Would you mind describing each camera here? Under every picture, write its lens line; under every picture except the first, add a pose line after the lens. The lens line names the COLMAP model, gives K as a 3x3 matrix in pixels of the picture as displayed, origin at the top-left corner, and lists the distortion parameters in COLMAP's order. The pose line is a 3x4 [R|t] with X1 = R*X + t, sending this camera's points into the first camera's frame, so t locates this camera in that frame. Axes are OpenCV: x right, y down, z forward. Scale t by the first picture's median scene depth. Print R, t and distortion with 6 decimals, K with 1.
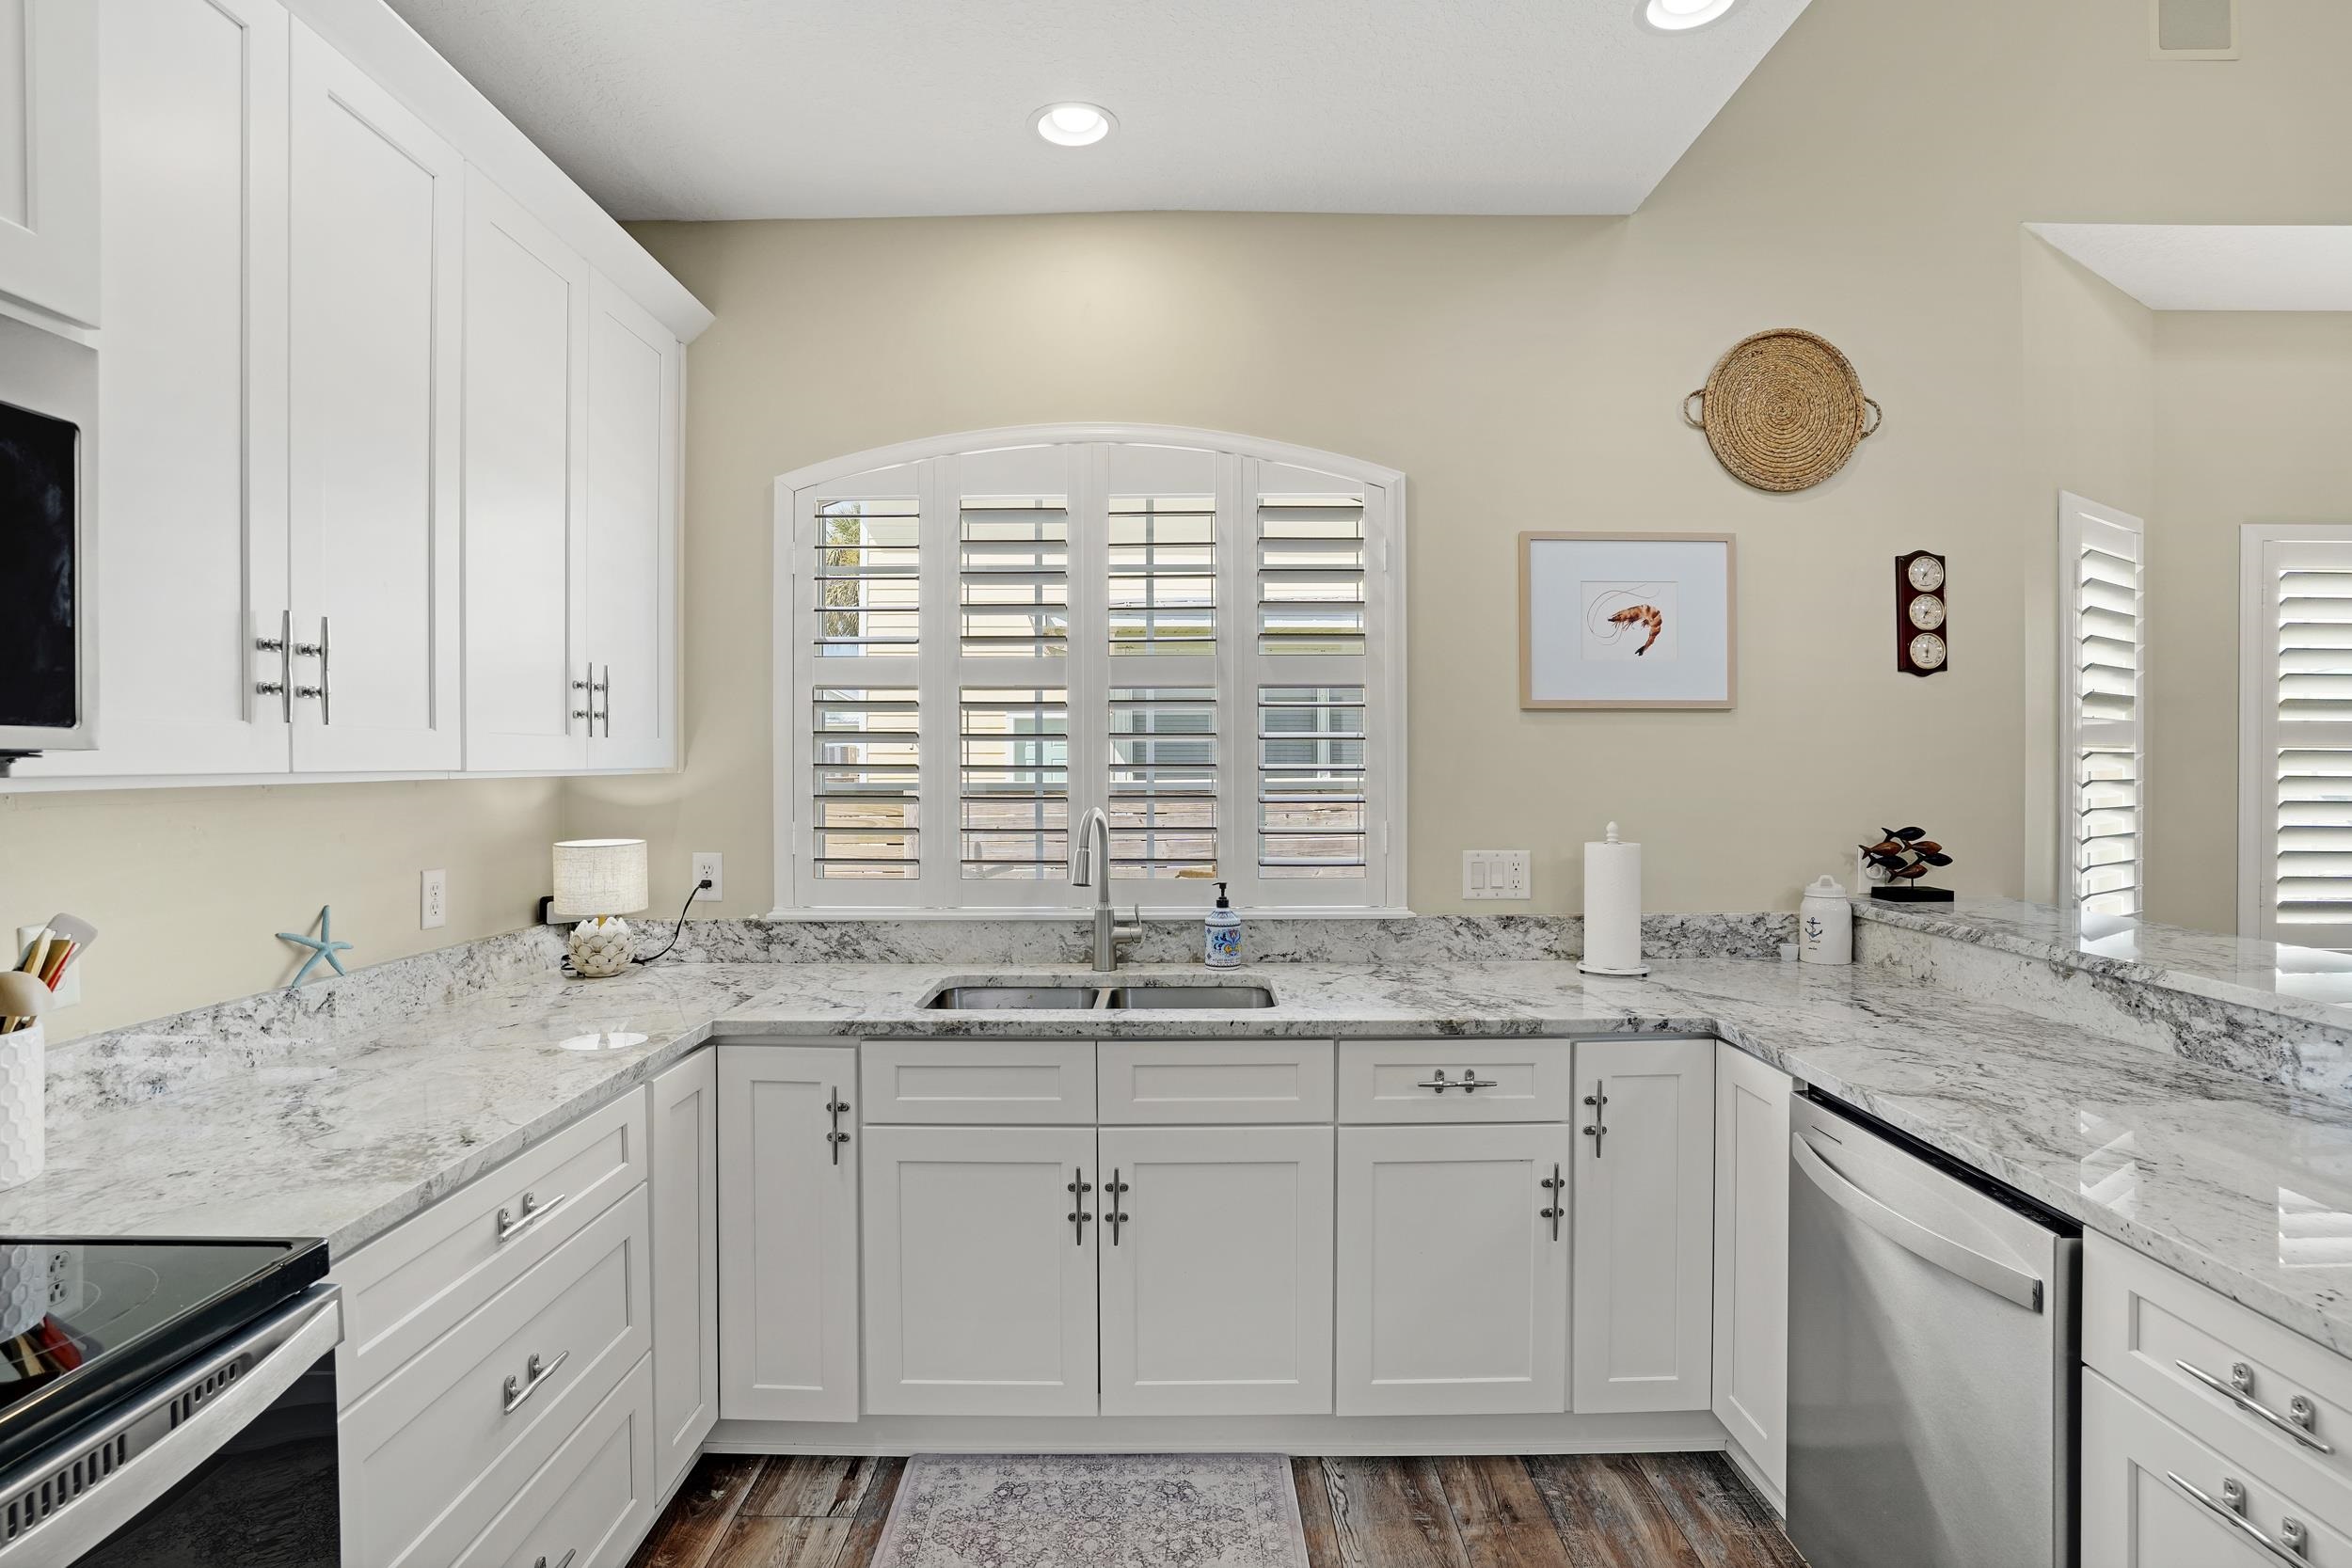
lens RADIAL K [[1179.7, 0, 1185.6], [0, 1179.7, 759.7], [0, 0, 1]] dist [-0.054179, 0.021368]
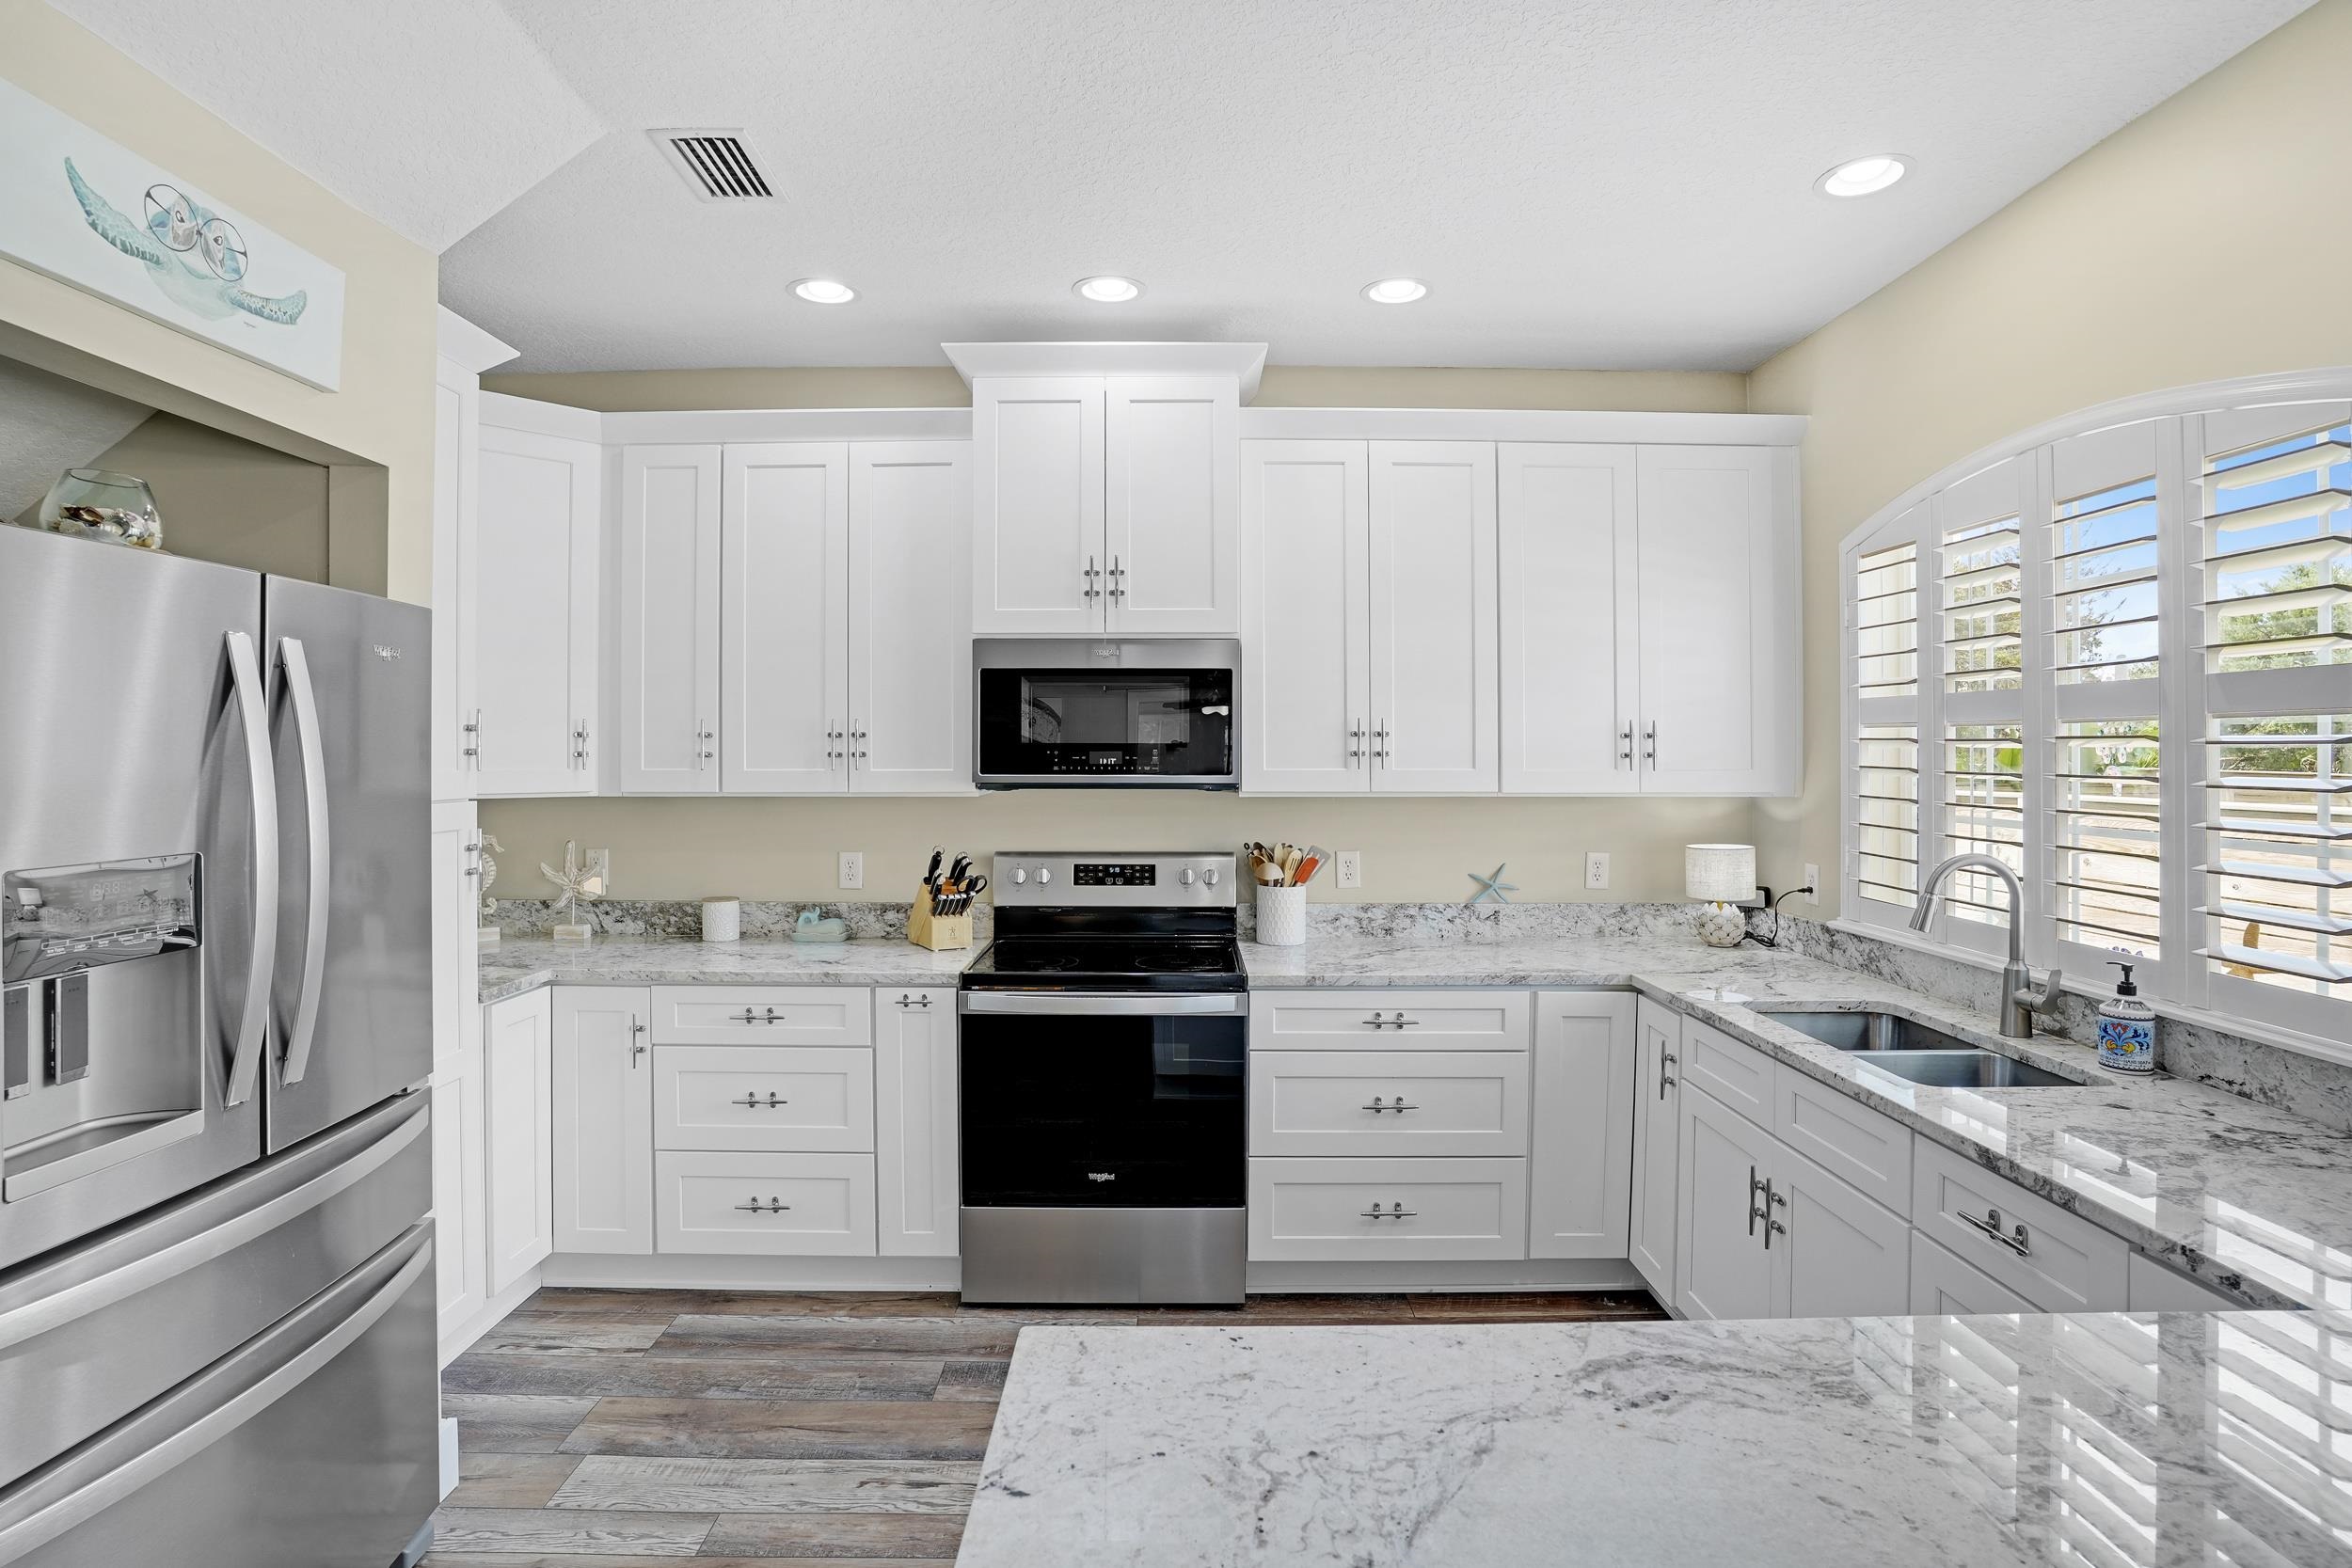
lens RADIAL K [[1179.7, 0, 1174.9], [0, 1179.7, 738.0], [0, 0, 1]] dist [-0.054179, 0.021368]
pose [[0.004376, -0.005231, -0.999977, 0.940128], [-0.003752, 0.999979, -0.005248, -0.049818], [0.999983, 0.003775, 0.004357, 0.410480]]
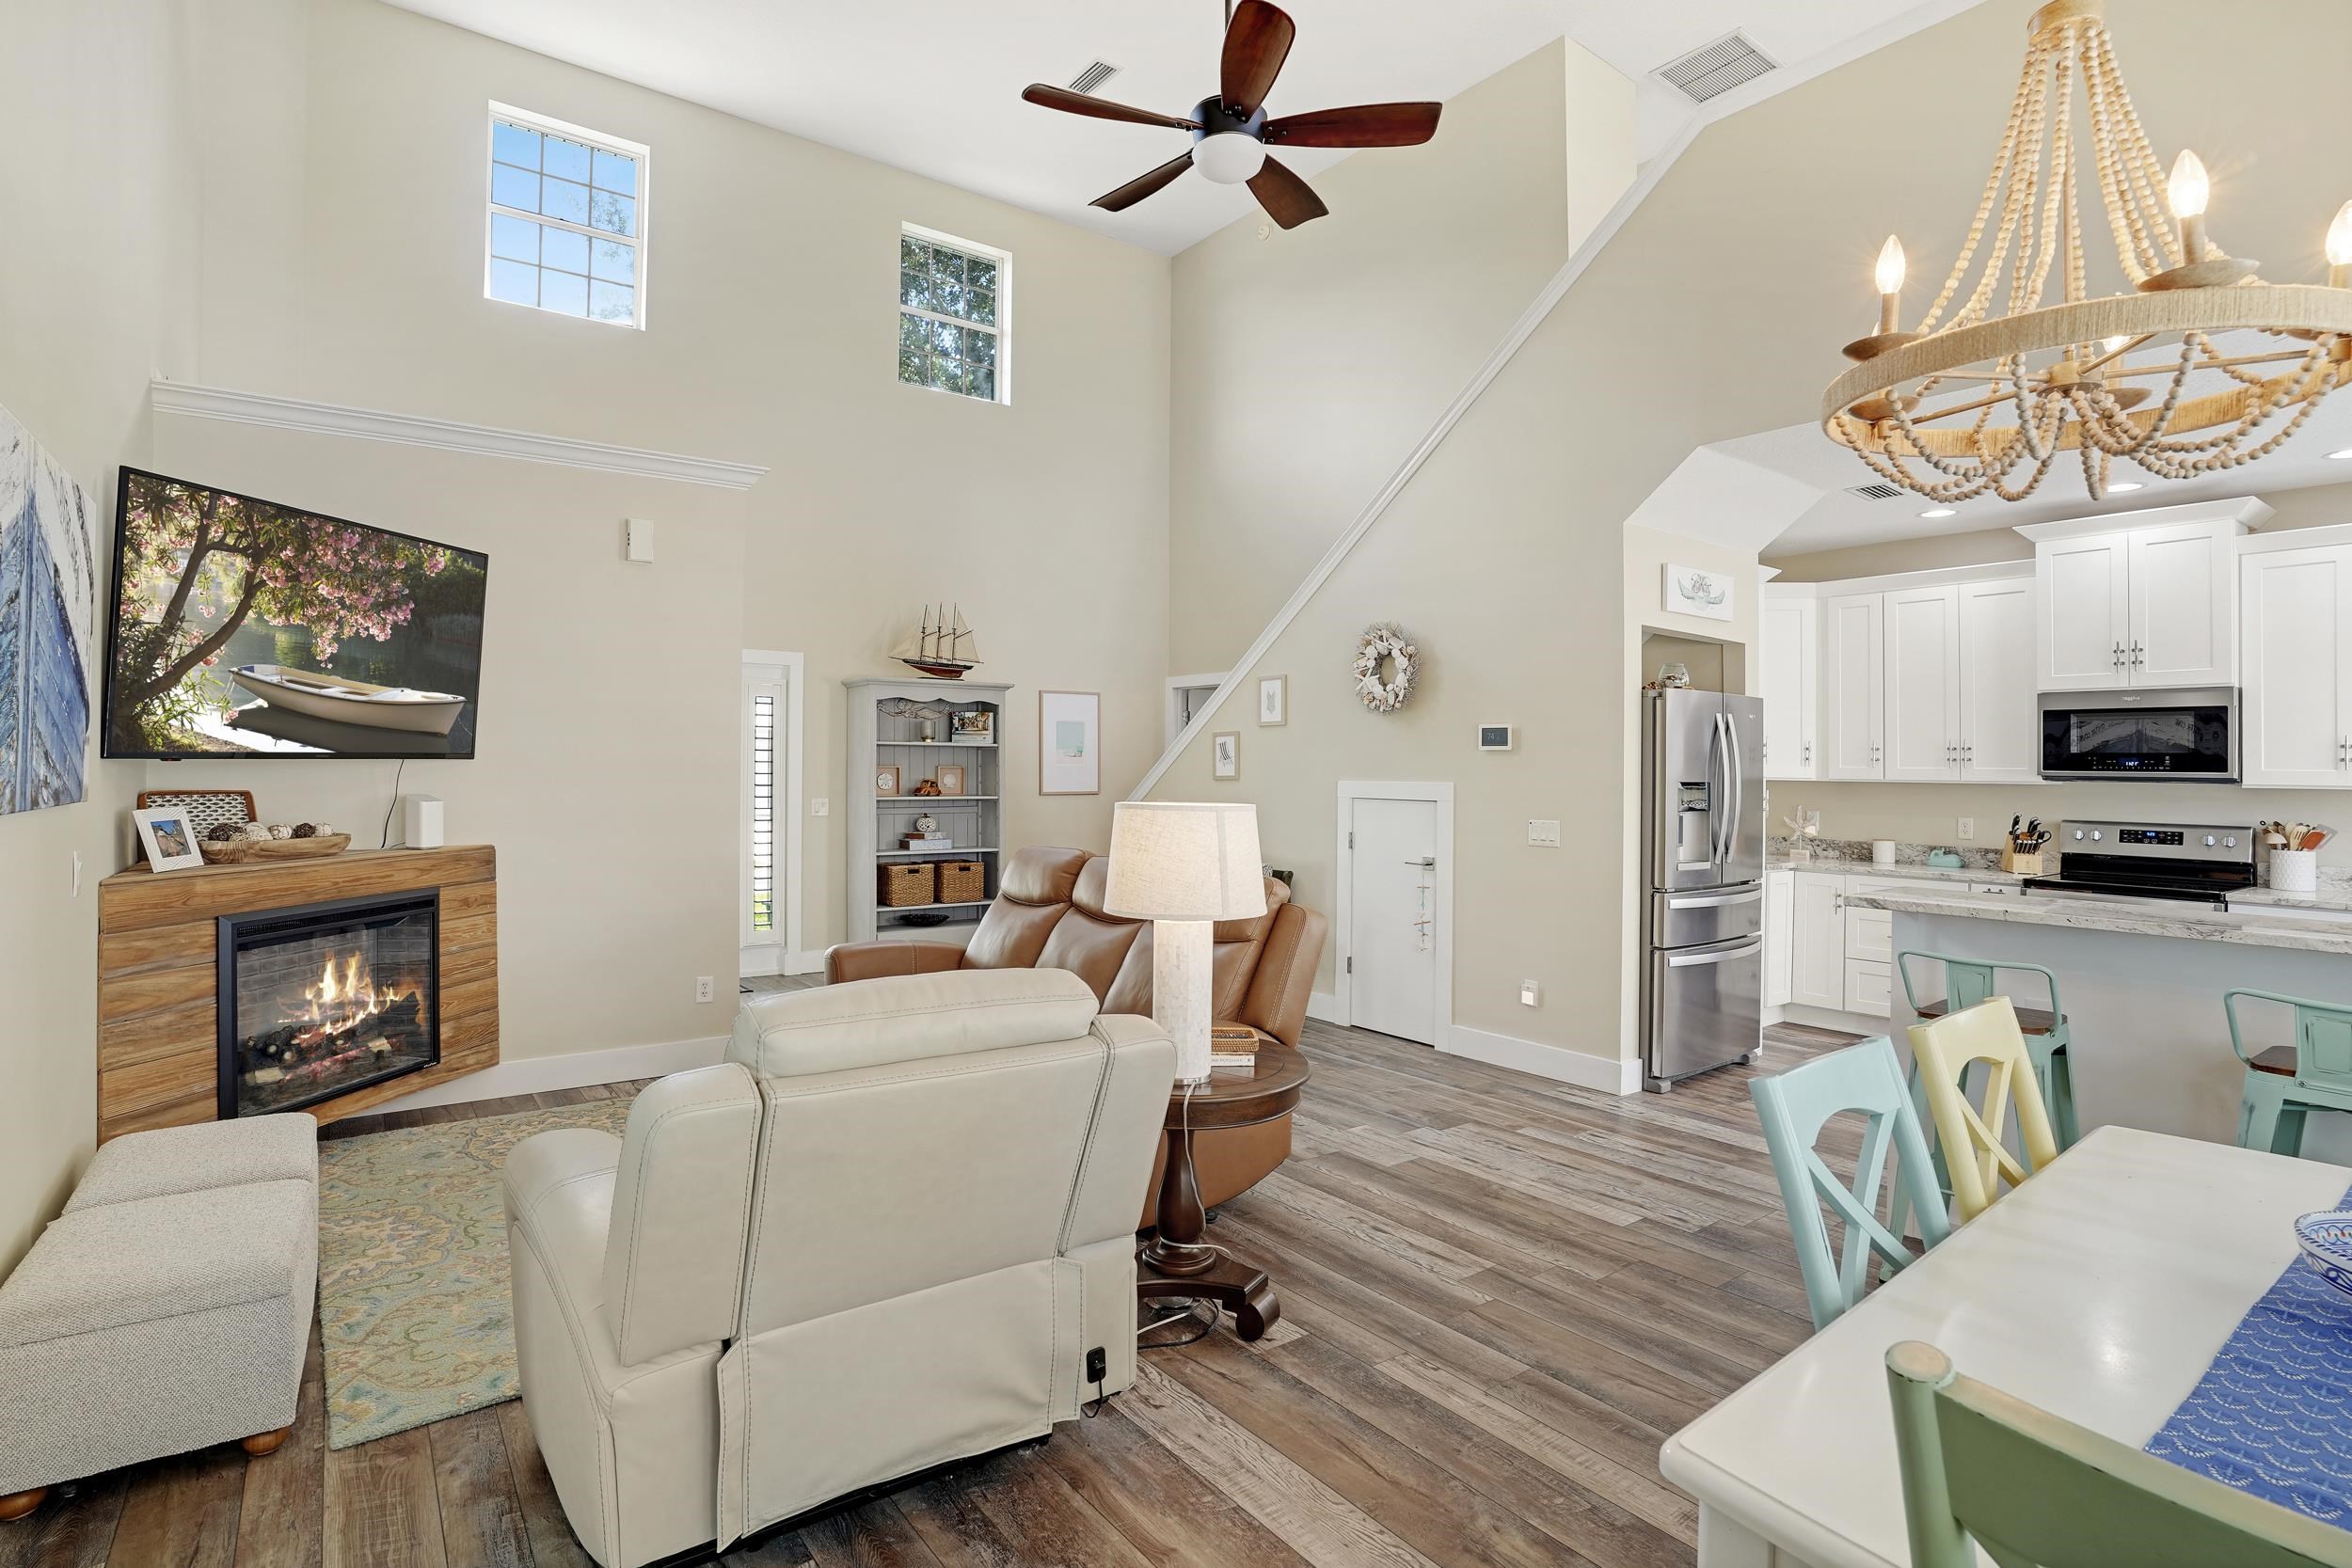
lens RADIAL K [[1179.7, 0, 1183.3], [0, 1179.7, 751.7], [0, 0, 1]] dist [-0.054179, 0.021368]
pose [[-0.791035, -0.014278, -0.611605, 2.407722], [-0.011480, 0.999898, -0.008495, -0.011772], [0.611663, 0.000301, -0.791118, 0.984370]]
